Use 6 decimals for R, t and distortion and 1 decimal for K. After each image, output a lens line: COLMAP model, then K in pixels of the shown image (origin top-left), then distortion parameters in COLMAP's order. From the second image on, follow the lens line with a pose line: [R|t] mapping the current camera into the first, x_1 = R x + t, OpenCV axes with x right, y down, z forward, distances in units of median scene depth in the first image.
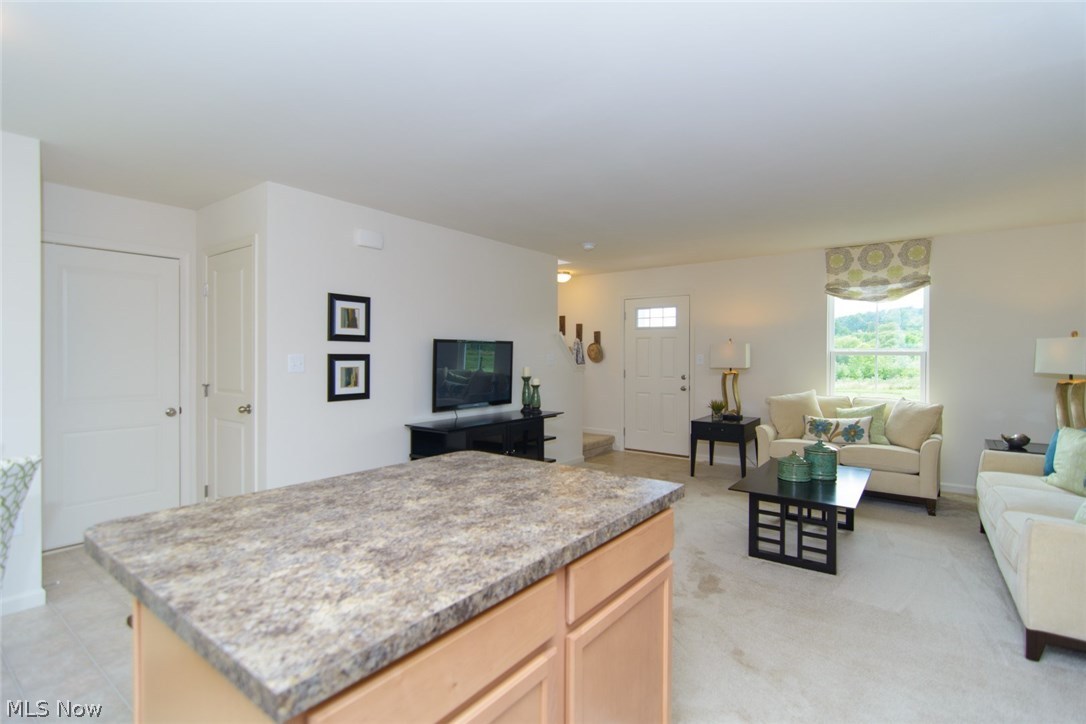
lens RADIAL K [[525.6, 0, 539.7], [0, 525.6, 357.0], [0, 0, 1]] dist [-0.000249, -0.000037]
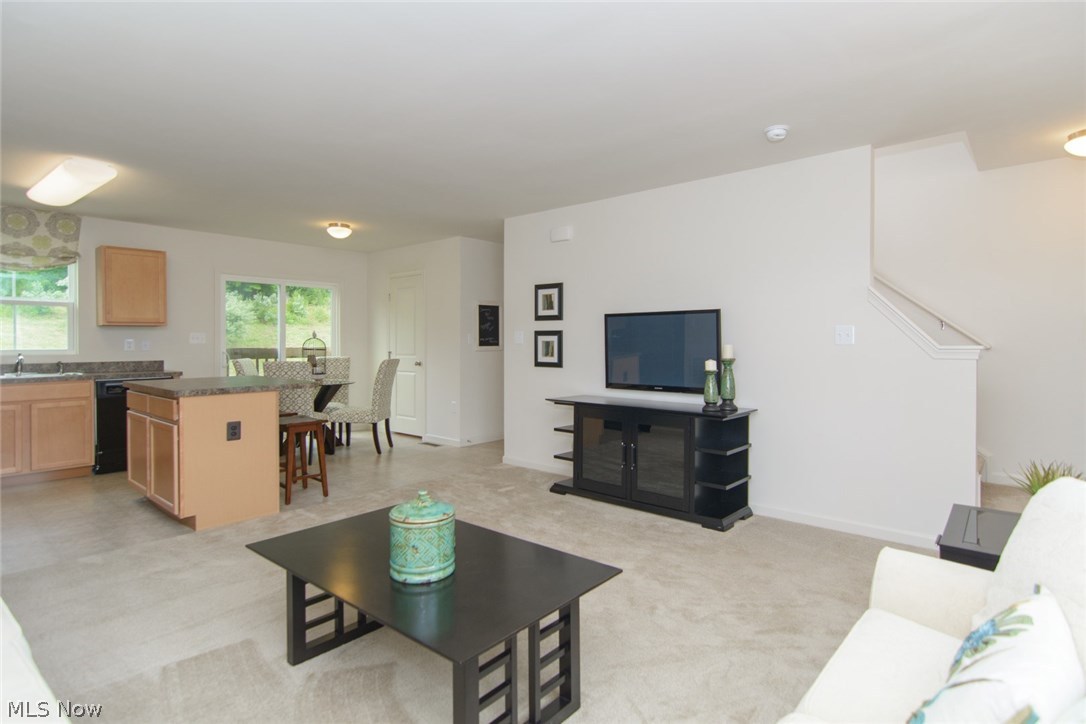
lens RADIAL K [[533.1, 0, 546.7], [0, 533.1, 359.7], [0, 0, 1]] dist [-0.002926, -0.000280]
pose [[-0.057556, 0.030510, -0.997876, 0.708534], [-0.006730, 0.999498, 0.030948, 0.019071], [0.998320, 0.008497, -0.057322, 0.827956]]
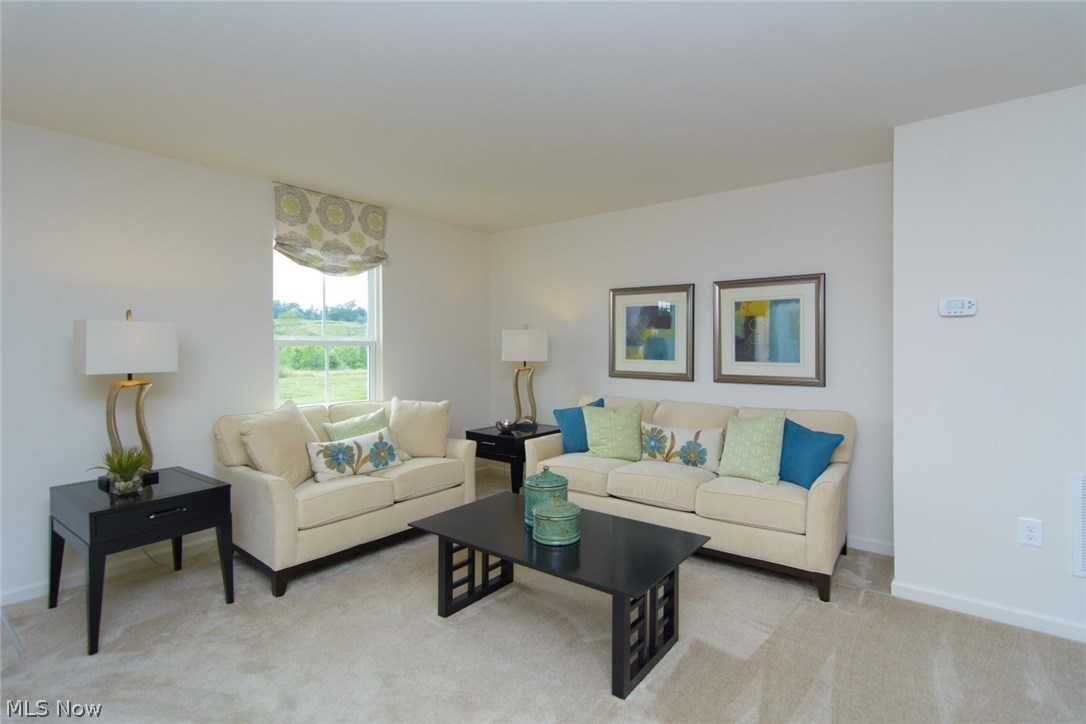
lens RADIAL K [[525.4, 0, 538.5], [0, 525.4, 349.0], [0, 0, 1]] dist [-0.000875, -0.000281]
pose [[0.007300, -0.006828, 0.999950, -0.109574], [0.007868, 0.999946, 0.006770, -0.001308], [-0.999942, 0.007818, 0.007354, 0.726079]]
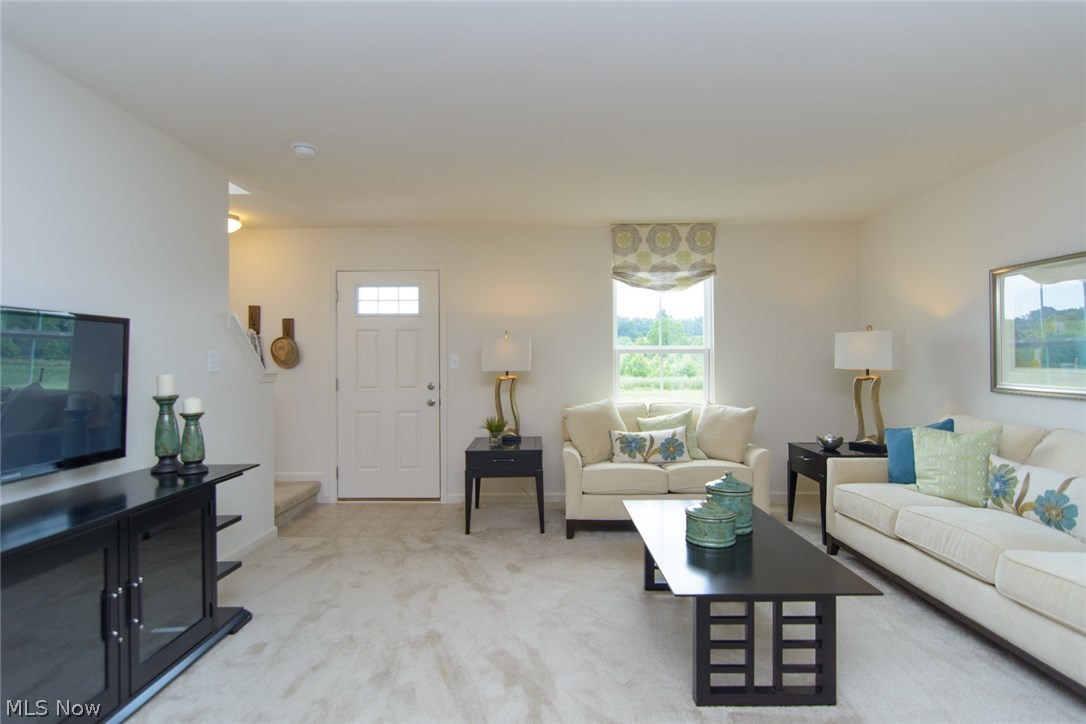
lens RADIAL K [[533.1, 0, 546.7], [0, 533.1, 359.7], [0, 0, 1]] dist [-0.002926, -0.000280]
pose [[0.796966, -0.003090, 0.604017, -0.042627], [0.009992, 0.999918, -0.008069, 0.012811], [-0.603942, 0.012466, 0.796931, 0.433758]]
